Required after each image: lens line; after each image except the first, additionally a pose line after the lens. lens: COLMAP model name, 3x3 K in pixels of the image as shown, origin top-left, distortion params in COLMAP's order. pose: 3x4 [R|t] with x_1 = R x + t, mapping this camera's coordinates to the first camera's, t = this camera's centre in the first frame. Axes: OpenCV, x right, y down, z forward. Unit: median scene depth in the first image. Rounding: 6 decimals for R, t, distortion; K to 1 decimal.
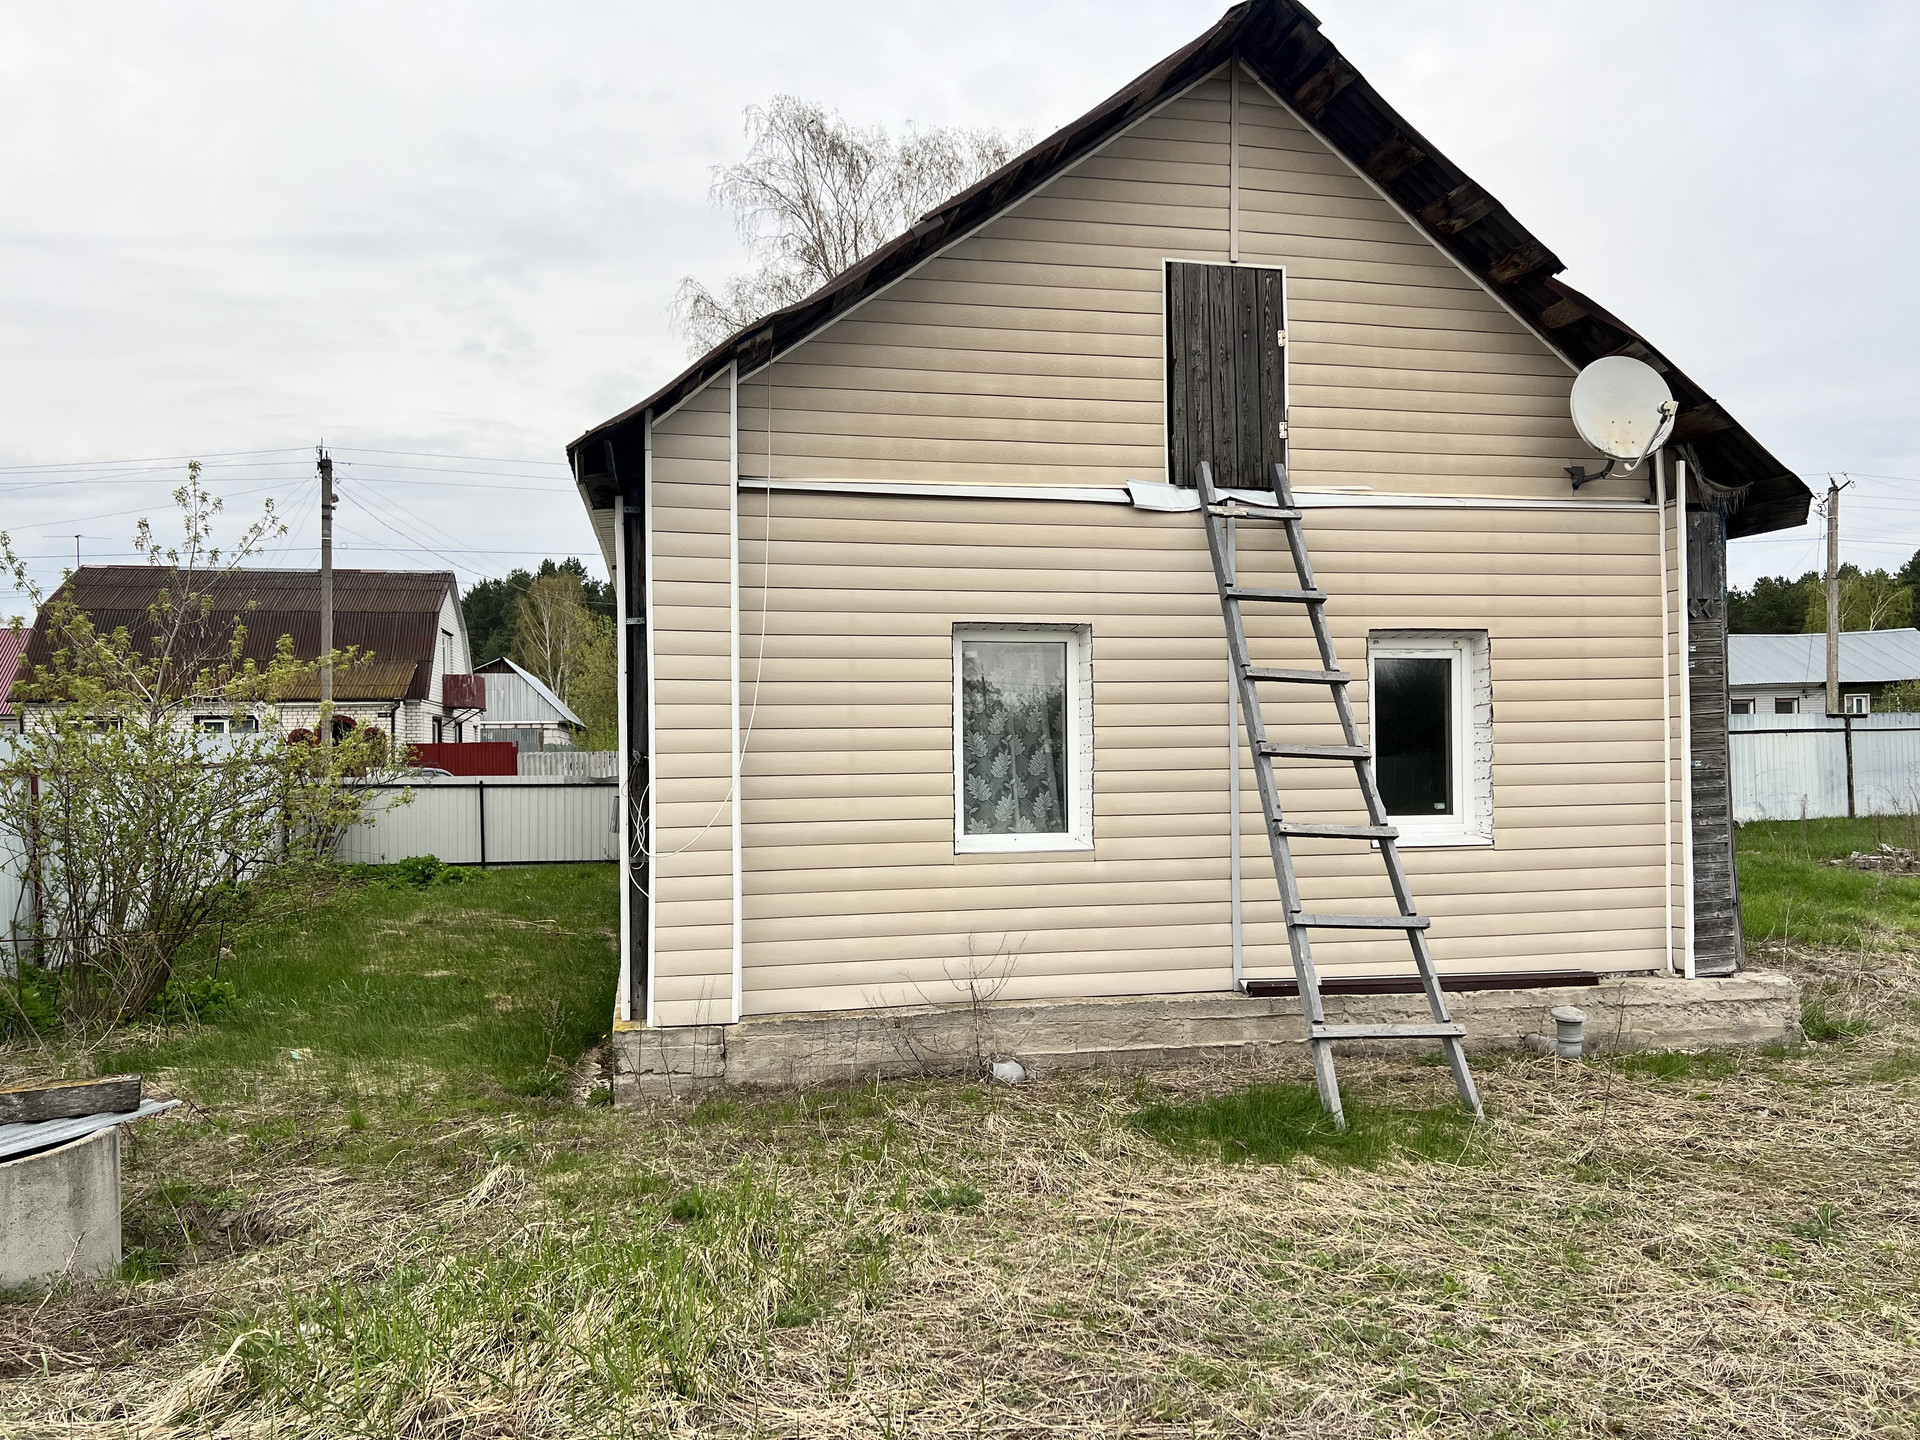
lens RADIAL K [[1440.7, 0, 960.6], [0, 1440.7, 721.0], [0, 0, 1]] dist [0.058712, -0.065203]
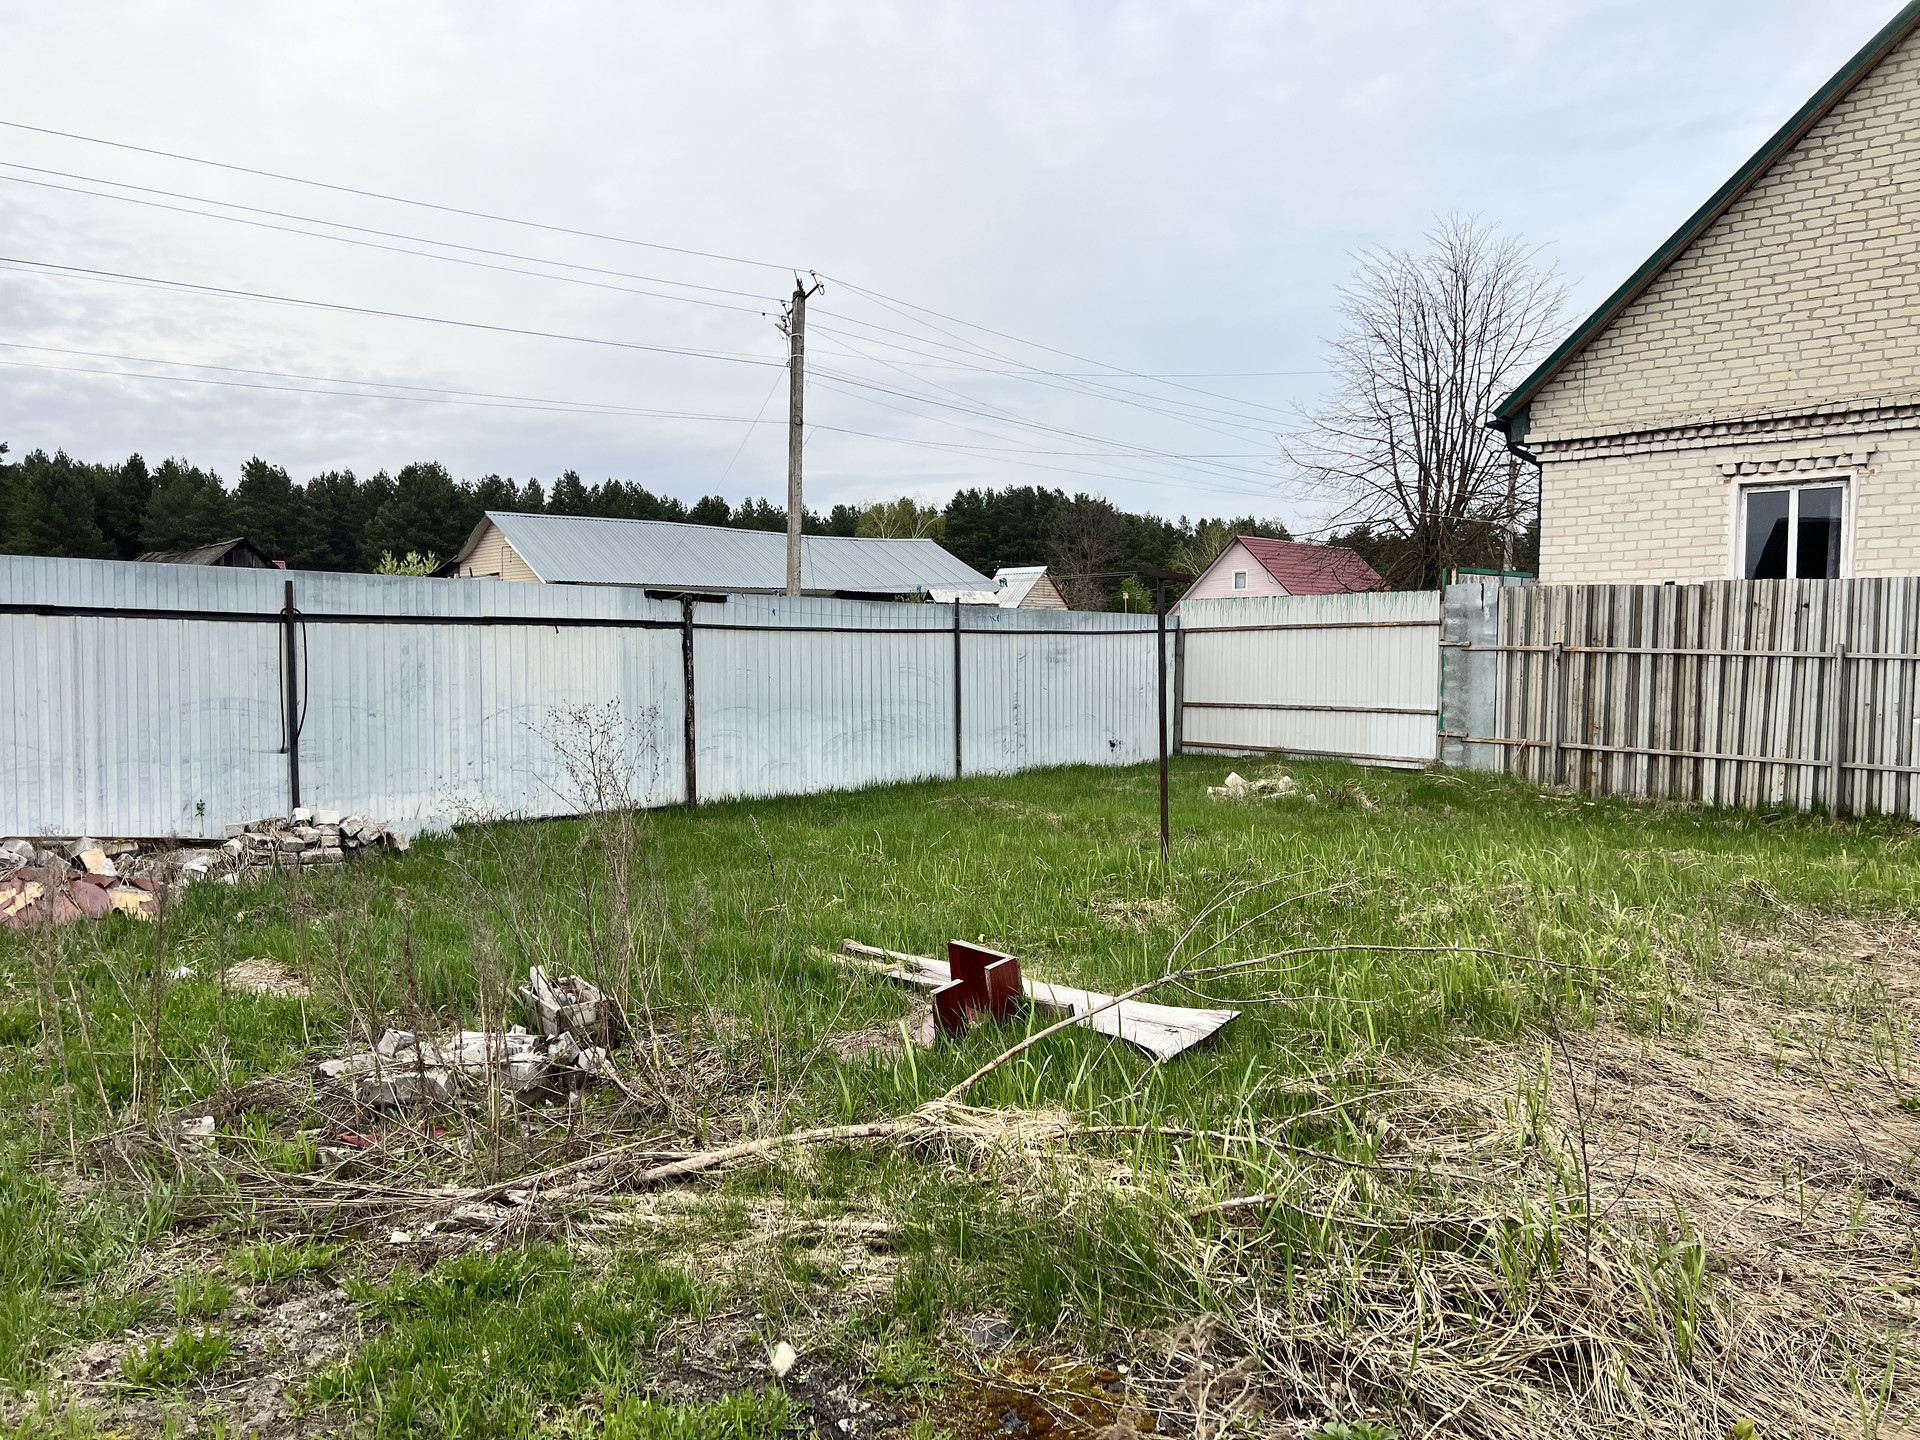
lens RADIAL K [[1440.7, 0, 959.4], [0, 1440.7, 726.5], [0, 0, 1]] dist [0.058712, -0.065203]
pose [[0.837554, -0.009780, 0.546267, 0.420792], [-0.025075, 0.998098, 0.056315, 0.010546], [-0.545779, -0.060864, 0.835716, 0.546206]]
